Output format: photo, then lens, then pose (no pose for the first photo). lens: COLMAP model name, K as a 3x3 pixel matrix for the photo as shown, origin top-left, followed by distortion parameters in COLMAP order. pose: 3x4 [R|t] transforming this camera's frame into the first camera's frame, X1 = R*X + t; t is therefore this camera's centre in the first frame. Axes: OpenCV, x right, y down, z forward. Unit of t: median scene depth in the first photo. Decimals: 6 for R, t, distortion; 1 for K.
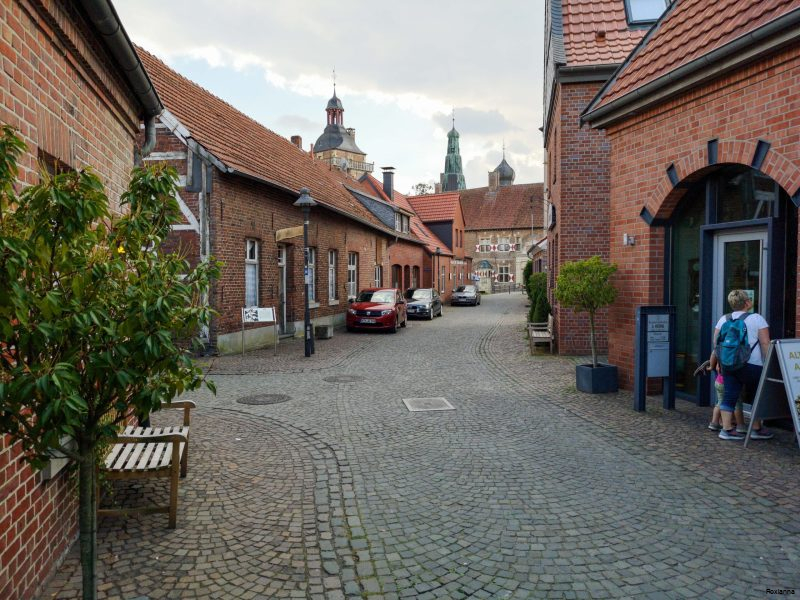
lens RADIAL K [[636.2, 0, 400.0], [0, 636.2, 300.0], [0, 0, 1]] dist [0.000878, 0.001299]
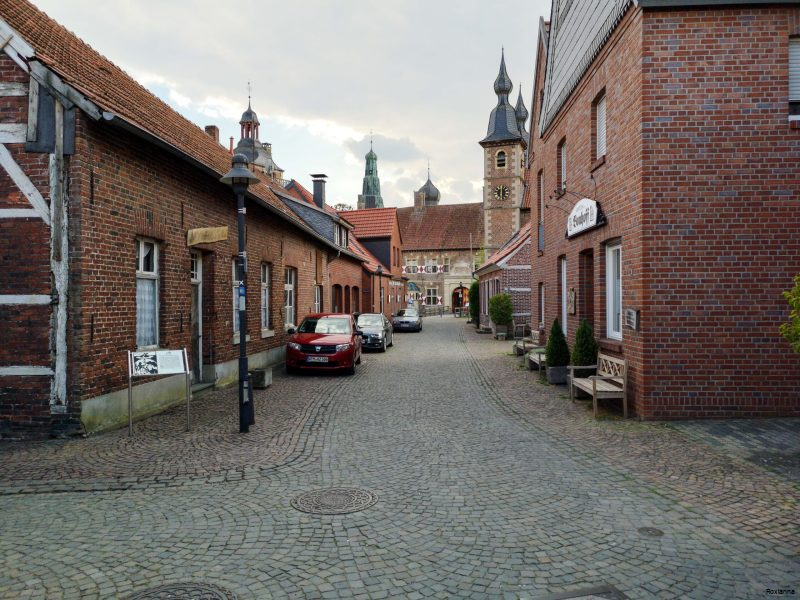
lens RADIAL K [[621.3, 0, 422.4], [0, 621.3, 306.5], [0, 0, 1]] dist [0.000820, 0.003567]
pose [[0.984681, -0.000790, 0.174365, -0.043350], [0.005063, 0.999698, -0.024062, -0.007803], [-0.174293, 0.024576, 0.984387, 0.207815]]
